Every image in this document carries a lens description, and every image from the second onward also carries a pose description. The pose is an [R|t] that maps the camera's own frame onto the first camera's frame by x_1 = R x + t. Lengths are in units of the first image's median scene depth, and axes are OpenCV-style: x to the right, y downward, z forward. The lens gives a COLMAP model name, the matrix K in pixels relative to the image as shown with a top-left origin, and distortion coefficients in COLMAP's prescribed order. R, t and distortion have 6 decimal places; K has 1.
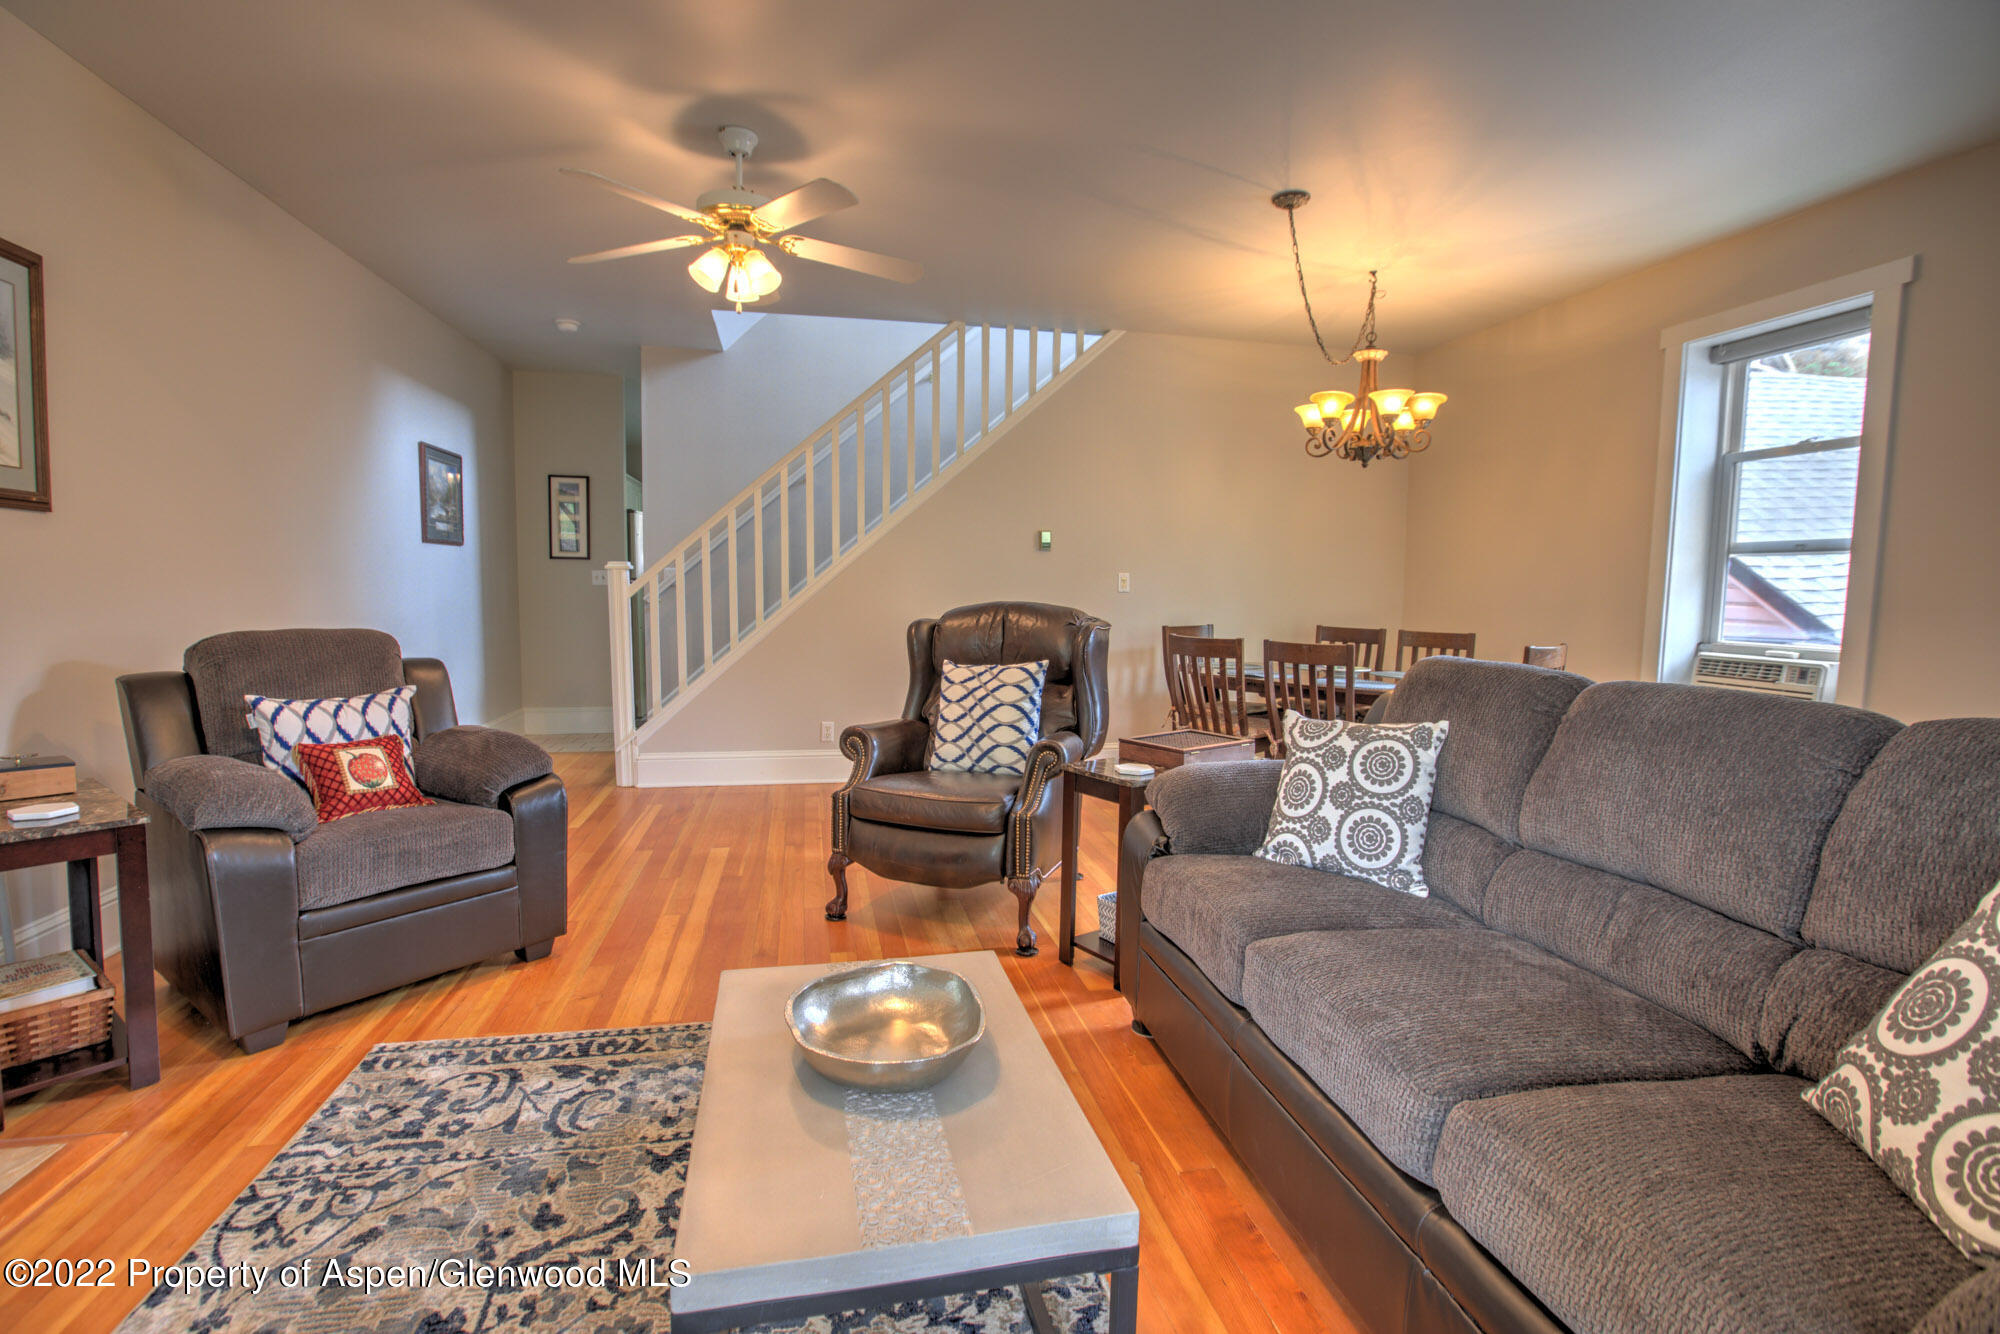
lens RADIAL K [[931.1, 0, 1000.0], [0, 931.1, 667.0], [0, 0, 1]] dist [-0.002262, 0.021495]
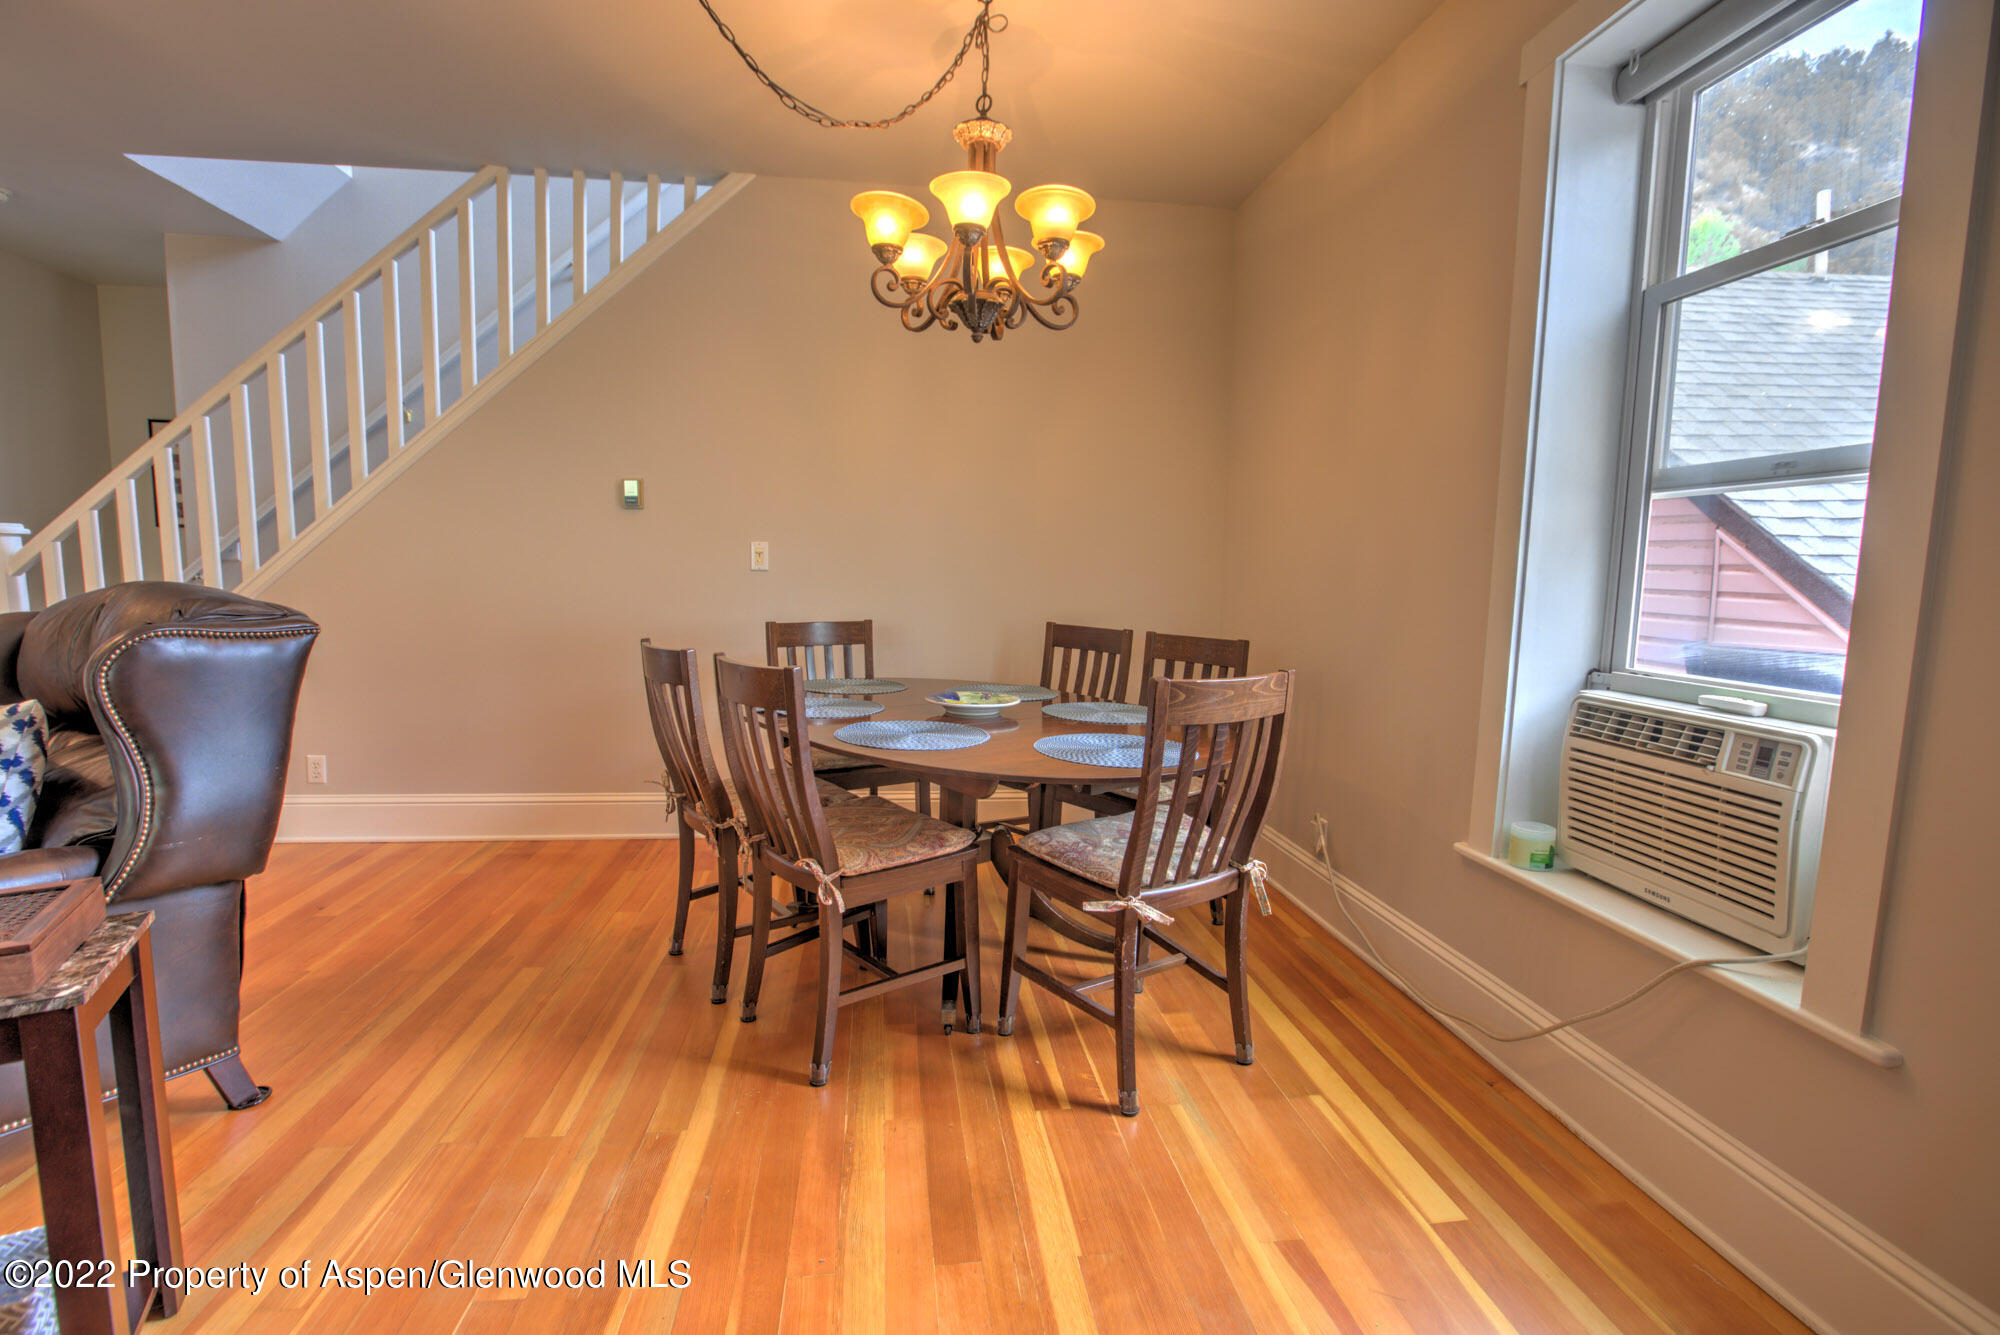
lens RADIAL K [[889.9, 0, 1000.0], [0, 889.9, 667.5], [0, 0, 1]] dist [-0.014501, -0.000173]
pose [[0.992659, 0.016396, -0.119828, 0.492033], [-0.014956, 0.999805, 0.012910, -0.028535], [0.120016, -0.011023, 0.992711, 0.497701]]
